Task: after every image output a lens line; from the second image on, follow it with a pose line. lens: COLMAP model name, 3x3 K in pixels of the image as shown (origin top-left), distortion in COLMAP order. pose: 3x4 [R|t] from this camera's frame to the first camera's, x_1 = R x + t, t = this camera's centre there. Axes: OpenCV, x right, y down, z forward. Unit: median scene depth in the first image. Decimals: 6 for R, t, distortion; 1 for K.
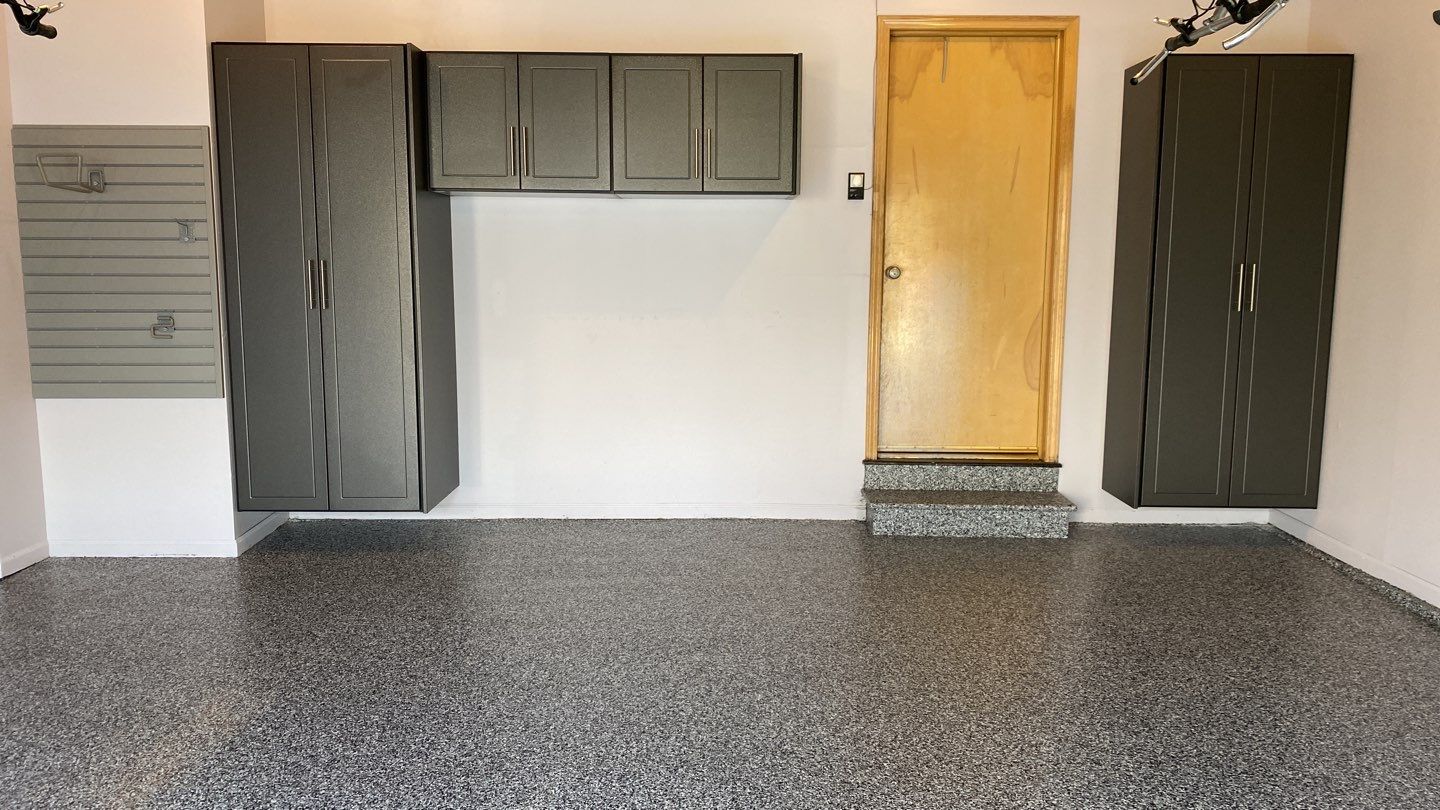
lens RADIAL K [[1112.0, 0, 714.8], [0, 1112.0, 400.1], [0, 0, 1]] dist [0.064562, -0.088994]
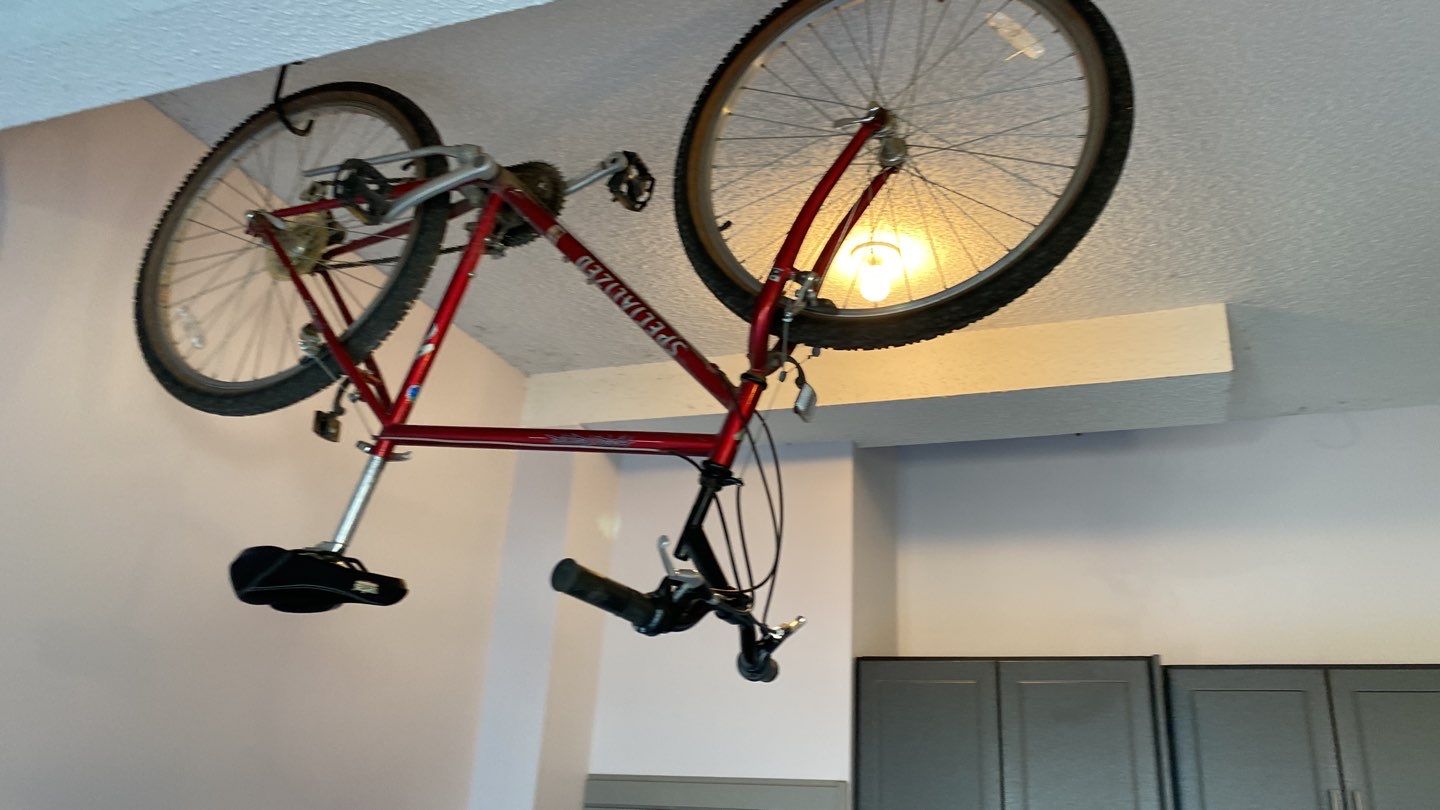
lens RADIAL K [[1112.0, 0, 714.8], [0, 1112.0, 400.1], [0, 0, 1]] dist [0.064562, -0.088994]
pose [[0.937277, -0.090139, -0.336729, -0.269136], [-0.084928, 0.877830, -0.471382, -0.117822], [0.338081, 0.470413, 0.815115, 0.312327]]
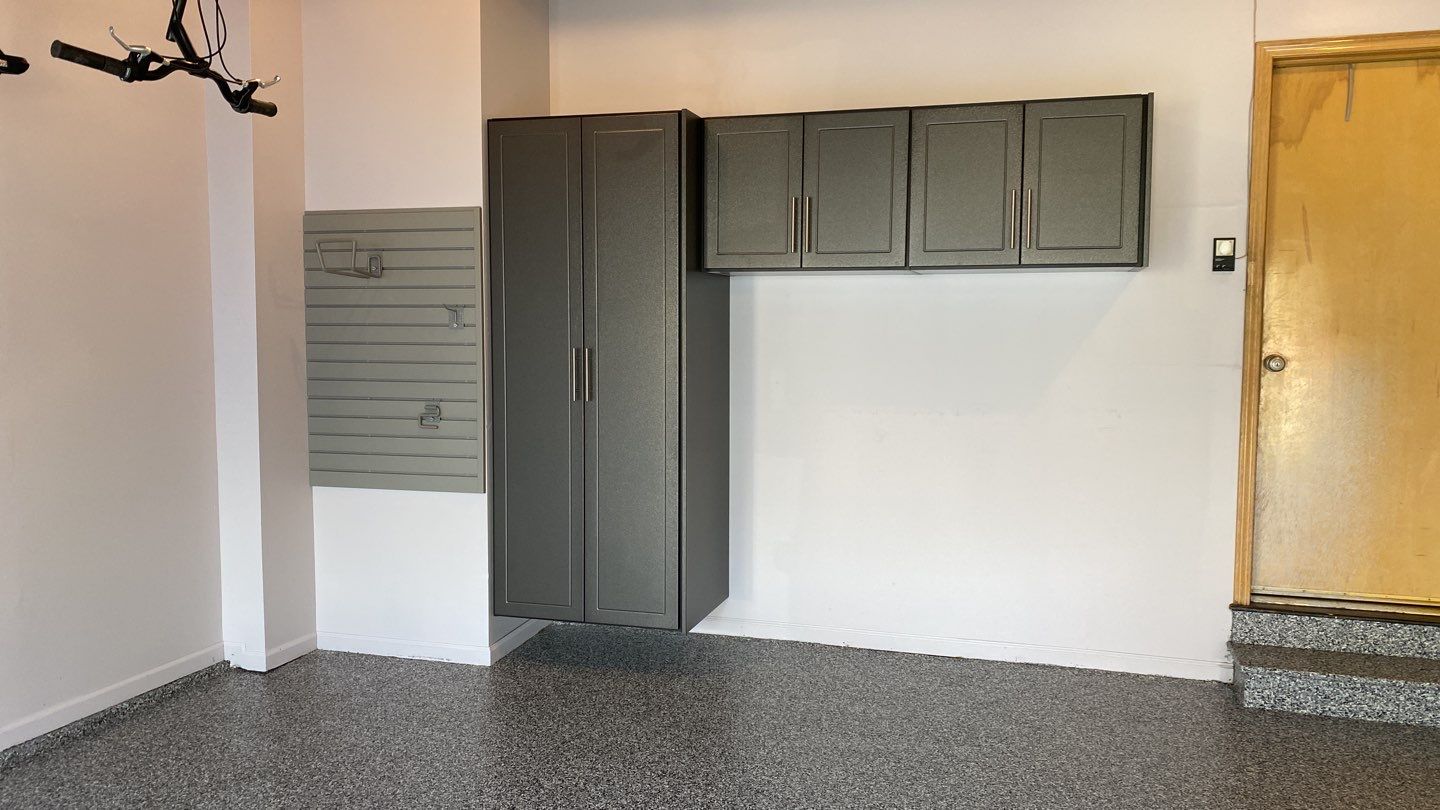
lens RADIAL K [[1112.0, 0, 714.8], [0, 1112.0, 400.1], [0, 0, 1]] dist [0.064562, -0.088994]
pose [[0.958907, 0.019870, -0.283023, 0.008722], [-0.036439, 0.997908, -0.053397, -0.036745], [0.281370, 0.061516, 0.957626, 0.157200]]
